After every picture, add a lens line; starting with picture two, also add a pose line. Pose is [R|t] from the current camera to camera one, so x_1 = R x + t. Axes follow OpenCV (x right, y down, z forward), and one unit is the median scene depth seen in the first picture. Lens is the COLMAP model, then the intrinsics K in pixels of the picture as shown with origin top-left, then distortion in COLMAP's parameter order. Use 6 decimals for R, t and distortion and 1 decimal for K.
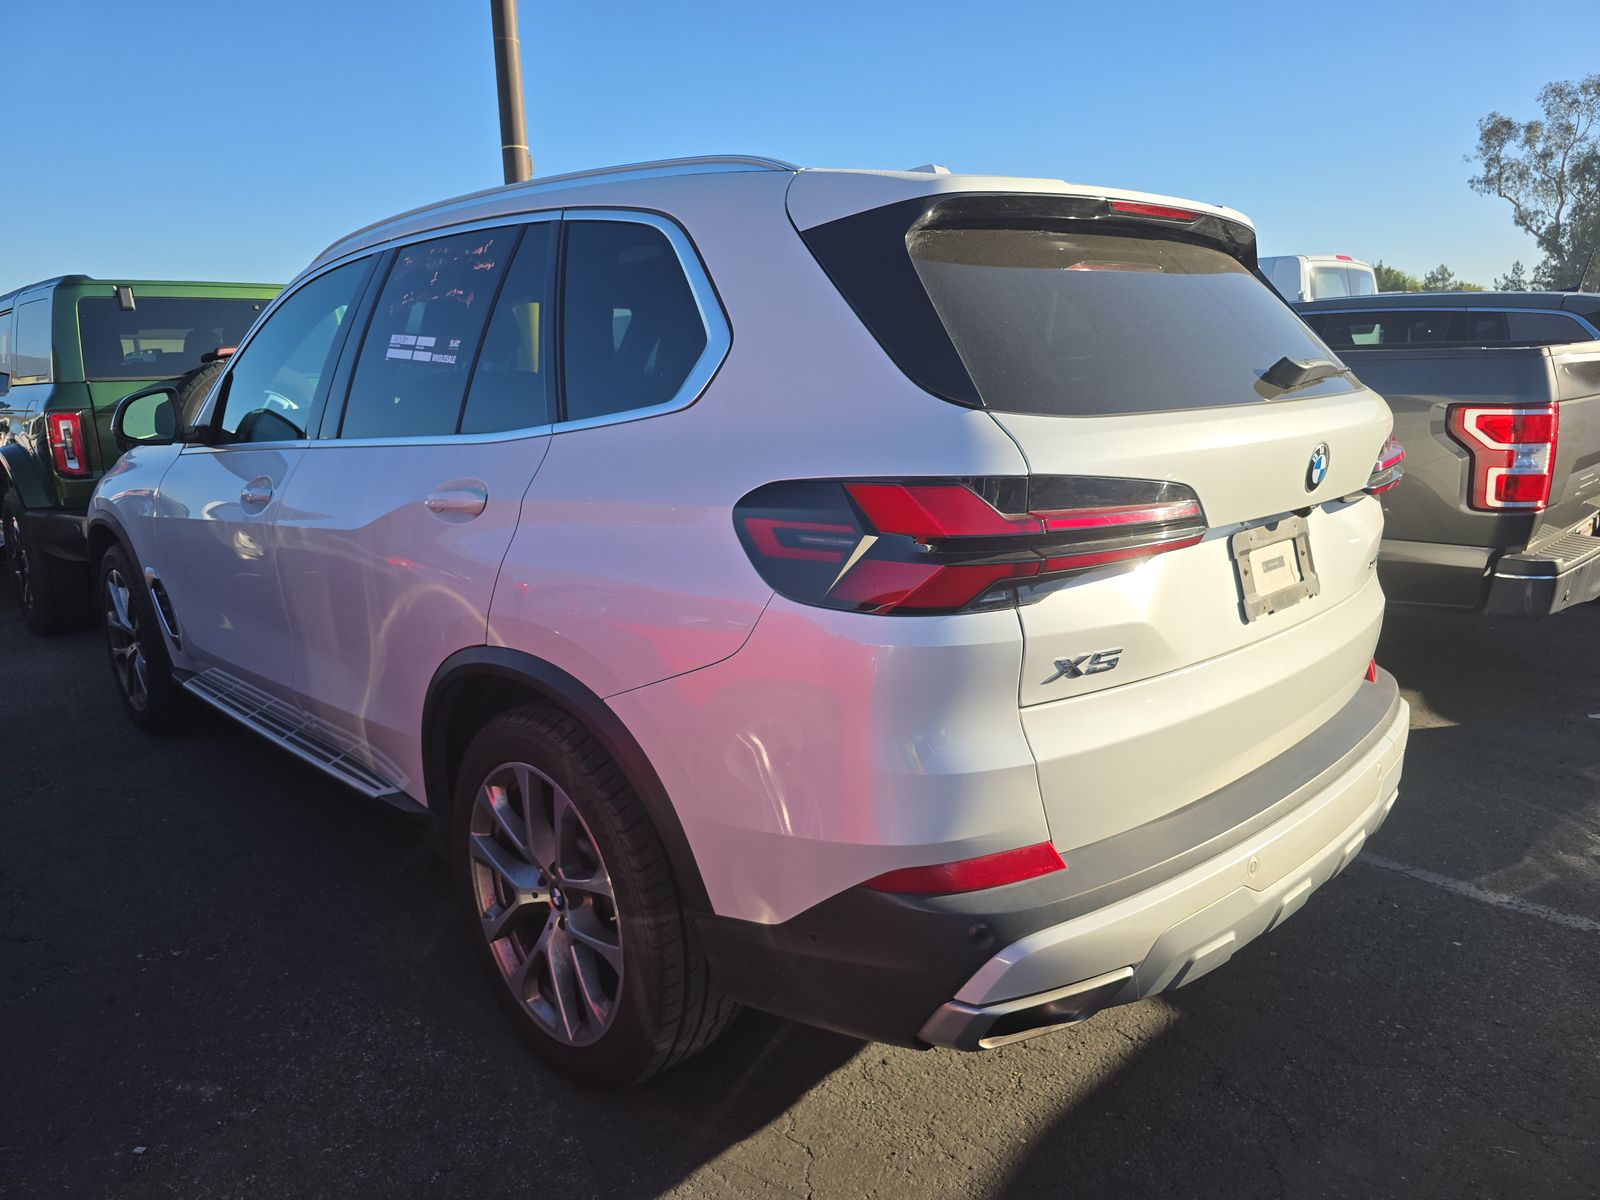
lens RADIAL K [[1108.0, 0, 800.0], [0, 1108.0, 600.0], [0, 0, 1]] dist [0.105094, -0.153040]
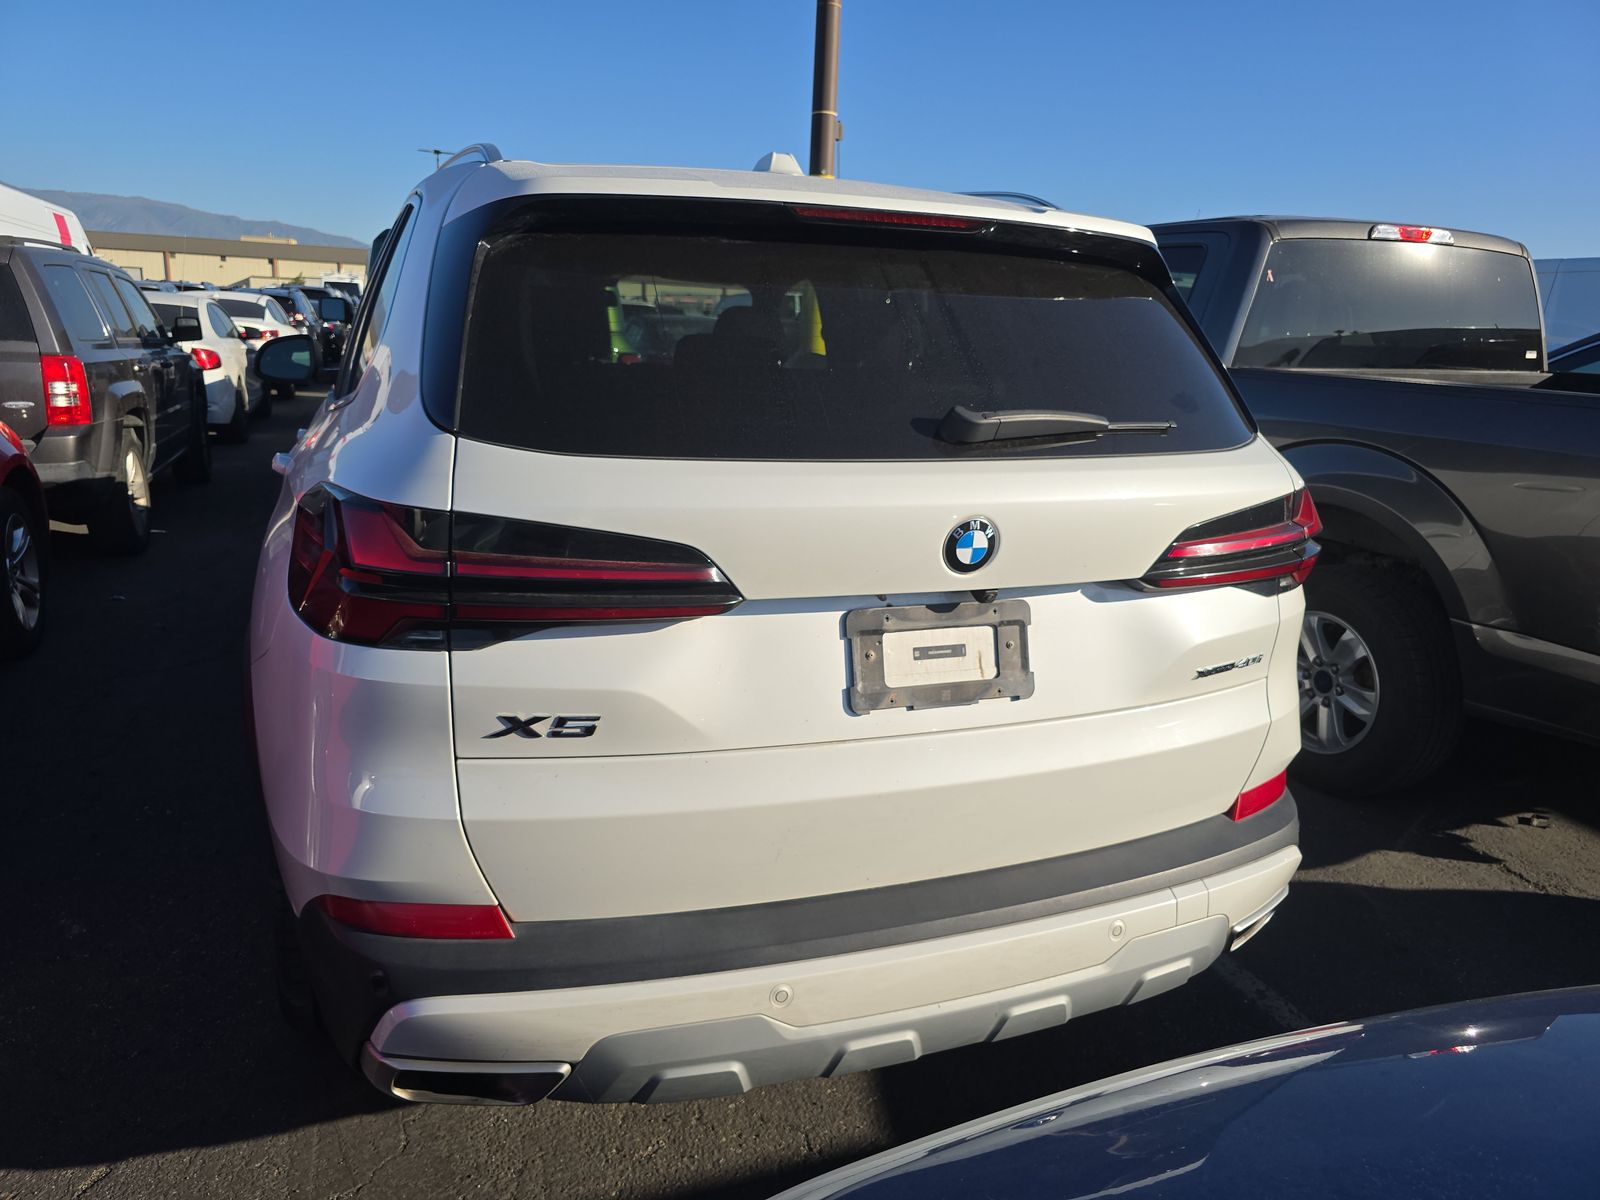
lens RADIAL K [[1138.6, 0, 800.0], [0, 1138.6, 600.0], [0, 0, 1]] dist [0.006277, -0.003520]
pose [[0.919165, 0.156005, -0.361661, 0.759065], [-0.145601, 0.987756, 0.056031, -0.123780], [0.365974, 0.001157, 0.930624, 0.216963]]
